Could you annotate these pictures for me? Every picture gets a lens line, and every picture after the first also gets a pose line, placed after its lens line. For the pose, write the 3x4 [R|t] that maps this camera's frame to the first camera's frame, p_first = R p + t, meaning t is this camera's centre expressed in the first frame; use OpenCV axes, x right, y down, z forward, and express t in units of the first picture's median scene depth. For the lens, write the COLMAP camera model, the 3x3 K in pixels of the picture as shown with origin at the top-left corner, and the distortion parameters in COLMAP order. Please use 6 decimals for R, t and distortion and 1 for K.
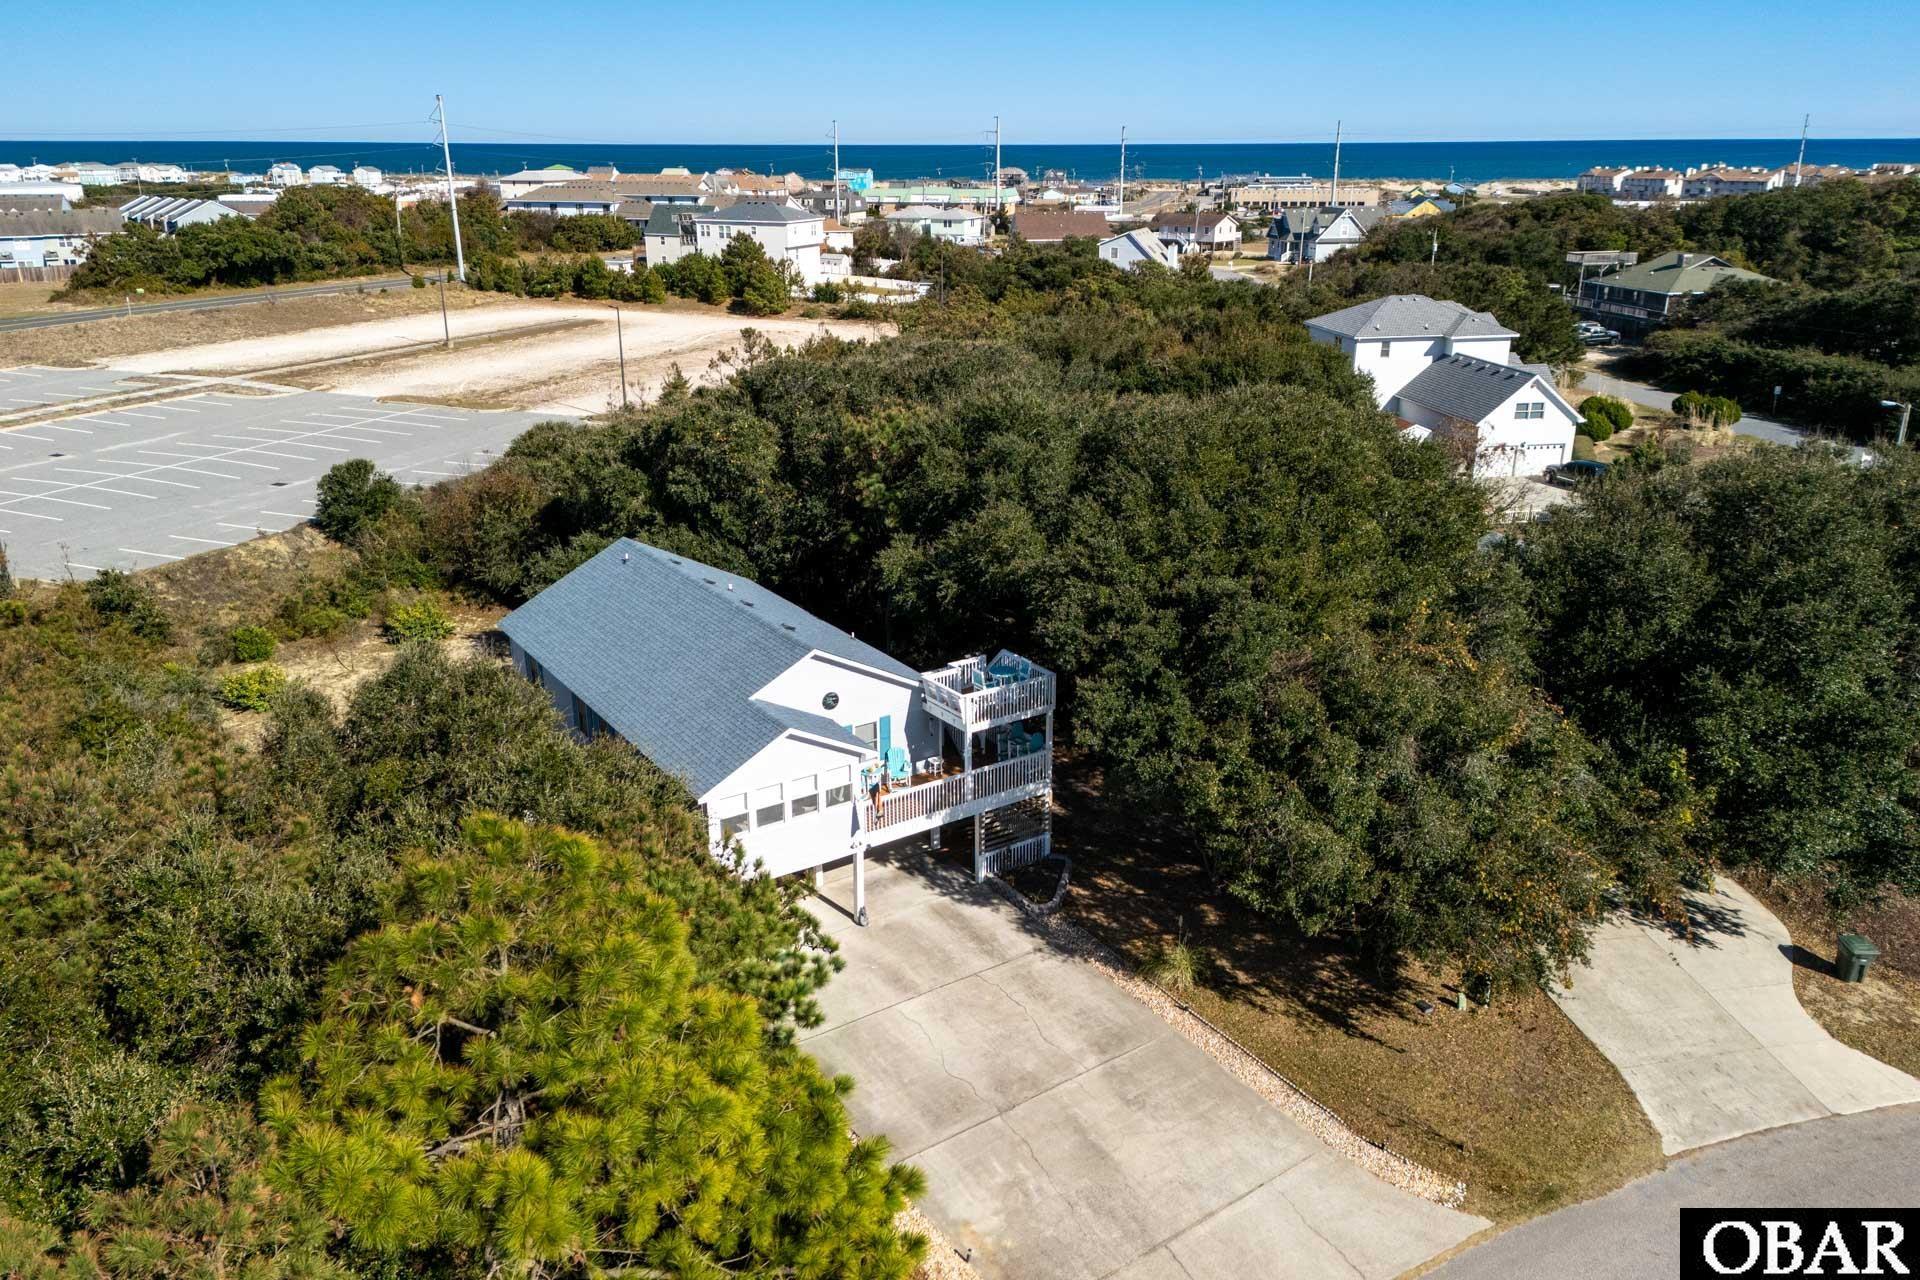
lens RADIAL K [[1555.1, 0, 960.0], [0, 1555.1, 640.0], [0, 0, 1]] dist [0.128893, -0.239674]
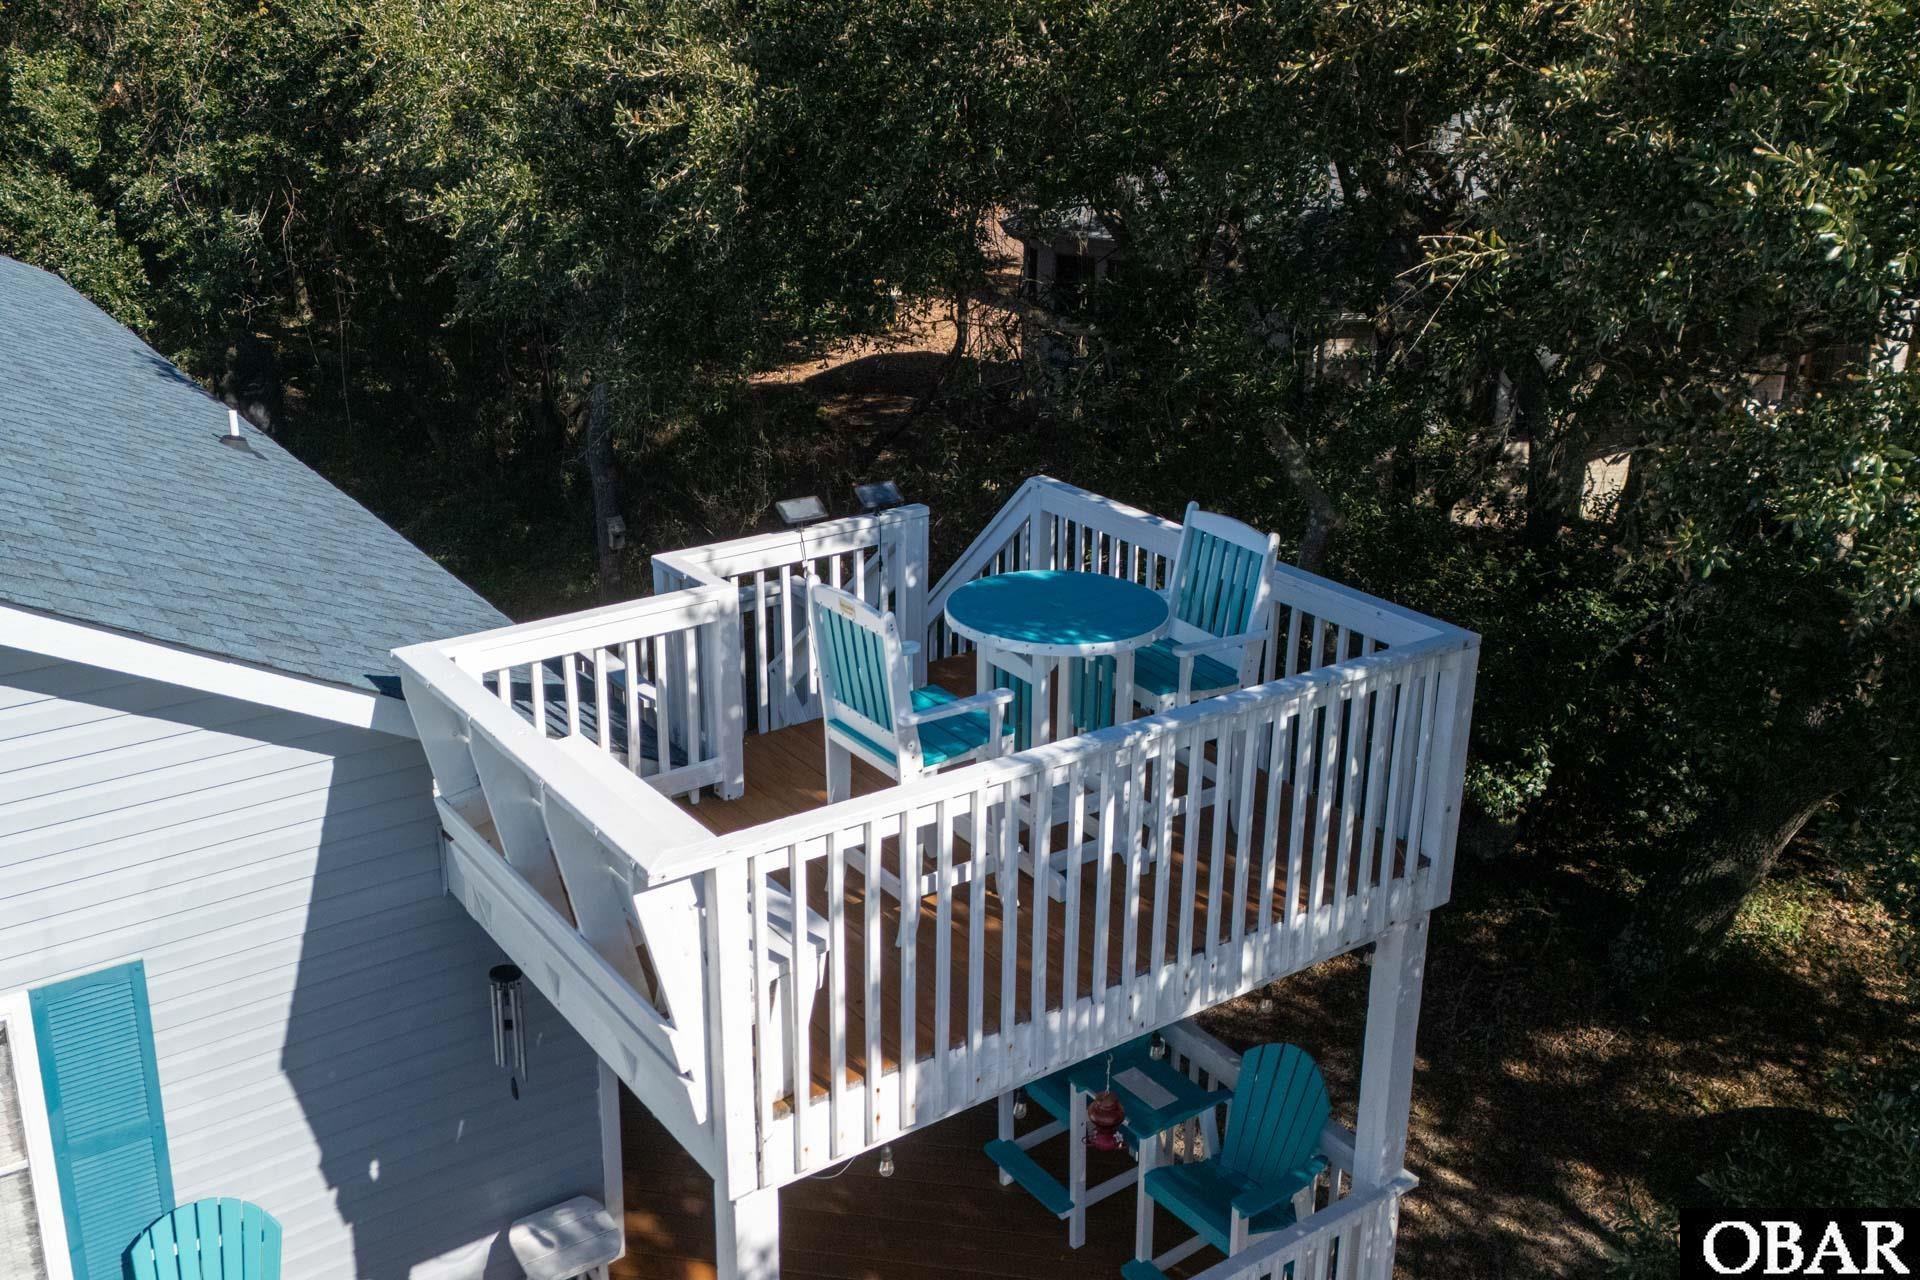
lens RADIAL K [[1765.6, 0, 932.0], [0, 1765.6, 571.9], [0, 0, 1]] dist [0.104172, -0.139462]
pose [[0.999834, 0.011813, 0.013889, 0.015459], [-0.011625, 0.999841, -0.013506, 0.018779], [-0.014047, 0.013342, 0.999812, 0.860103]]
